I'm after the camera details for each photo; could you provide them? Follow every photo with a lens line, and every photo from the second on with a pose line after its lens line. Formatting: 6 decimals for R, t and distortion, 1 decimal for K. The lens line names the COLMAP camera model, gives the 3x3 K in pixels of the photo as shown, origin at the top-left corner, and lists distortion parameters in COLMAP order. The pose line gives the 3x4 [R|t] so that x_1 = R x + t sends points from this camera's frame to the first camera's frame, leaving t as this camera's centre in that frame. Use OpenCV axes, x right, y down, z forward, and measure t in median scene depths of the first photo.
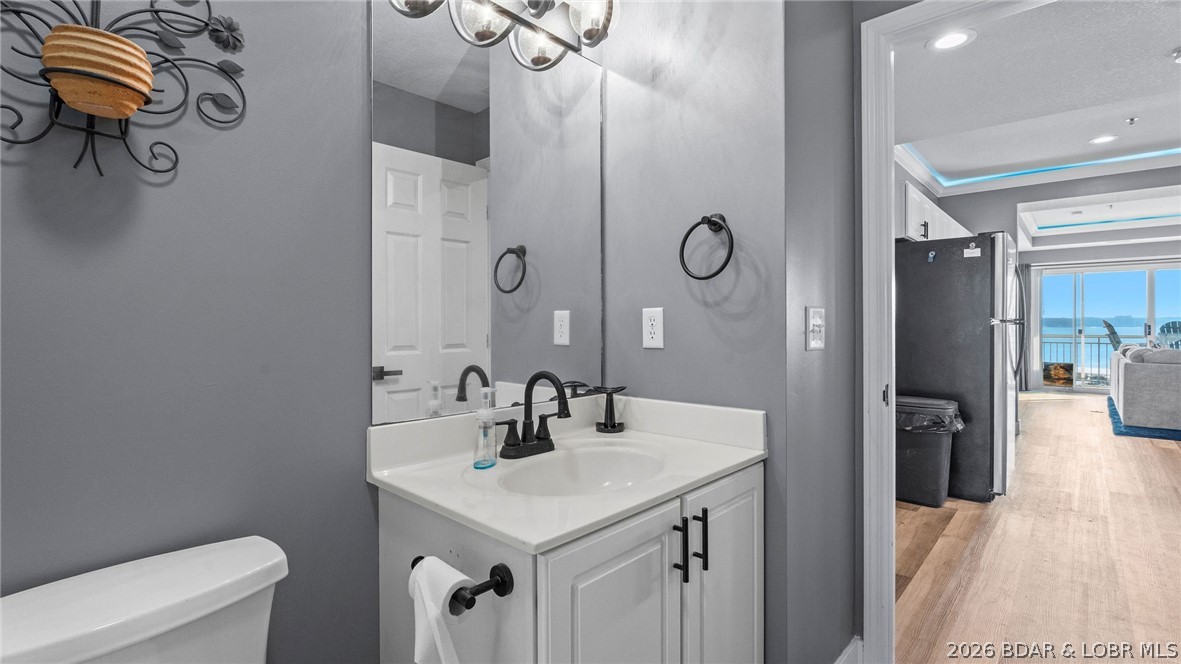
lens RADIAL K [[538.1, 0, 591.7], [0, 538.1, 327.2], [0, 0, 1]] dist [-0.019134, 0.000244]
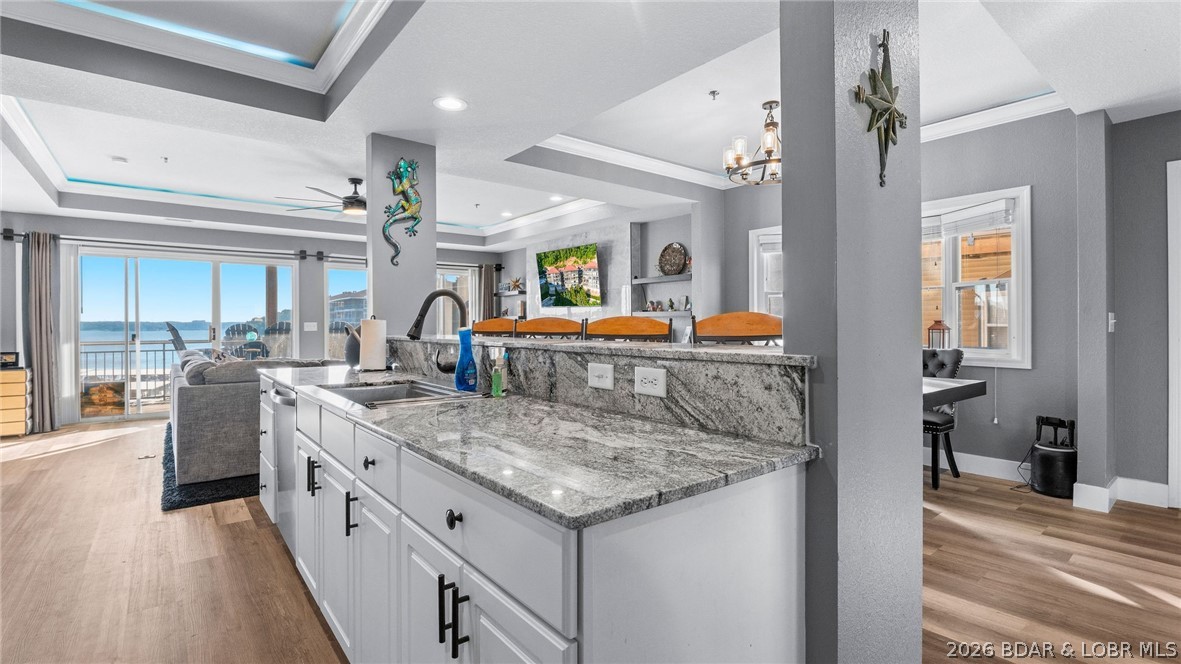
lens RADIAL K [[538.1, 0, 591.7], [0, 538.1, 327.2], [0, 0, 1]] dist [-0.019134, 0.000244]
pose [[0.146263, -0.000126, 0.989246, 0.283849], [0.004233, 0.999991, -0.000498, -0.002551], [-0.989237, 0.004260, 0.146263, 0.260635]]
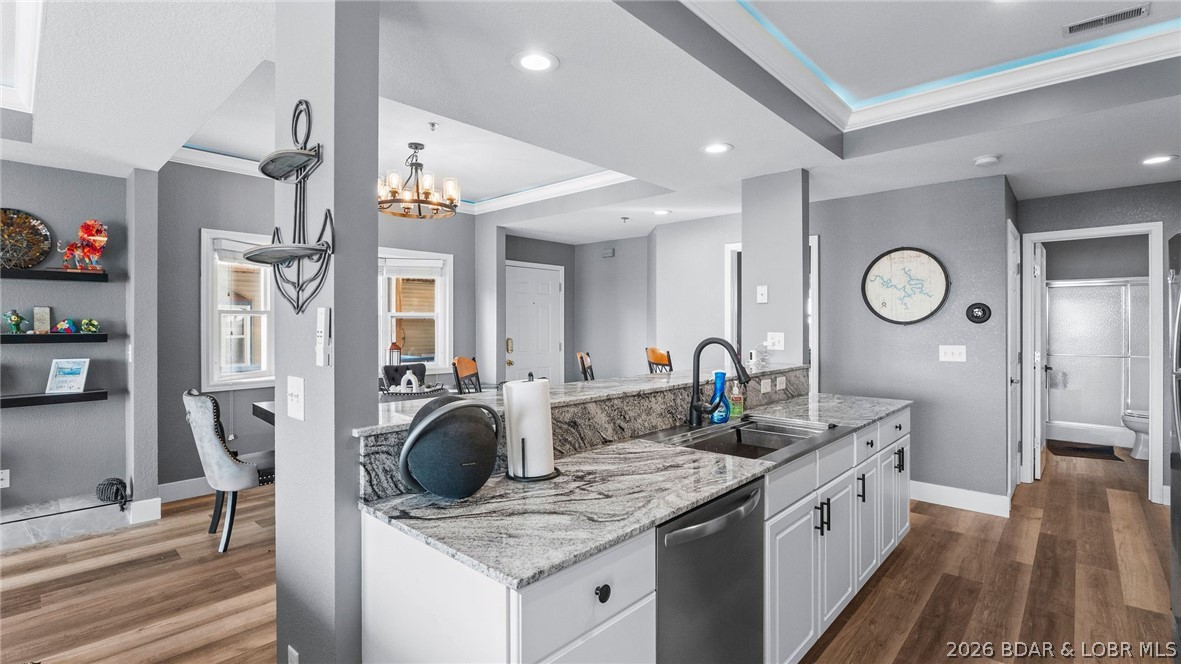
lens RADIAL K [[543.8, 0, 570.5], [0, 543.8, 328.5], [0, 0, 1]] dist [-0.002933, -0.000422]
pose [[-0.999899, 0.005271, 0.013167, 0.603156], [0.005401, 0.999936, 0.009904, -0.028851], [-0.013114, 0.009974, -0.999864, 0.657454]]
